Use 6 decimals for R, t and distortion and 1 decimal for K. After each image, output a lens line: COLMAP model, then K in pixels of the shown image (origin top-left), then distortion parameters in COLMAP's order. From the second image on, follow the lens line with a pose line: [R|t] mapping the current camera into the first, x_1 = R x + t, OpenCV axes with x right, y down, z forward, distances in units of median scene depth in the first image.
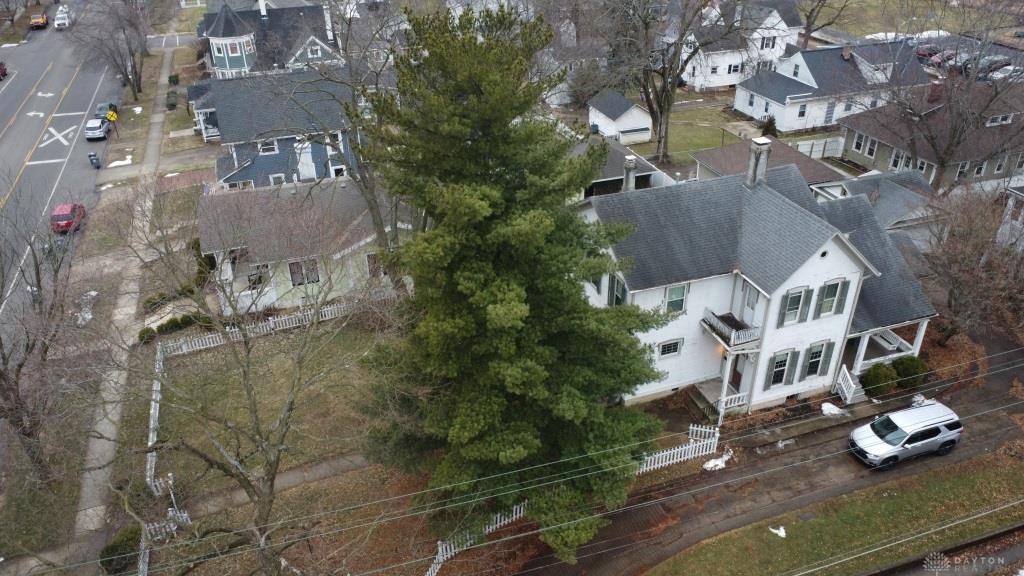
lens RADIAL K [[763.3, 0, 509.9], [0, 763.3, 290.0], [0, 0, 1]] dist [0.012825, -0.000969]
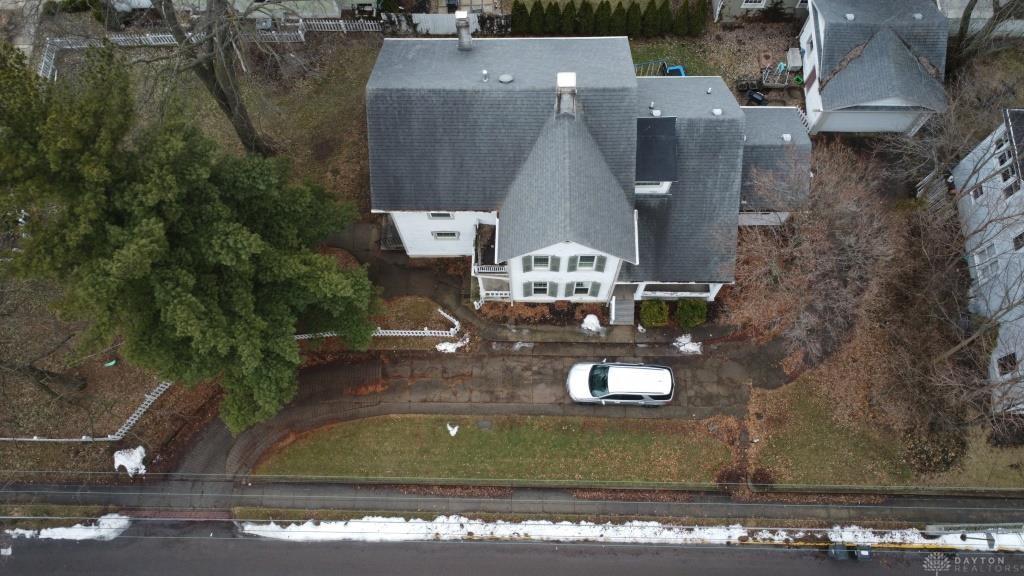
lens RADIAL K [[763.3, 0, 509.9], [0, 763.3, 290.0], [0, 0, 1]] dist [0.012825, -0.000969]
pose [[0.938262, 0.321324, -0.128118, 0.466490], [-0.159751, 0.730992, 0.663424, -0.586794], [0.306827, -0.601998, 0.737194, 0.248525]]
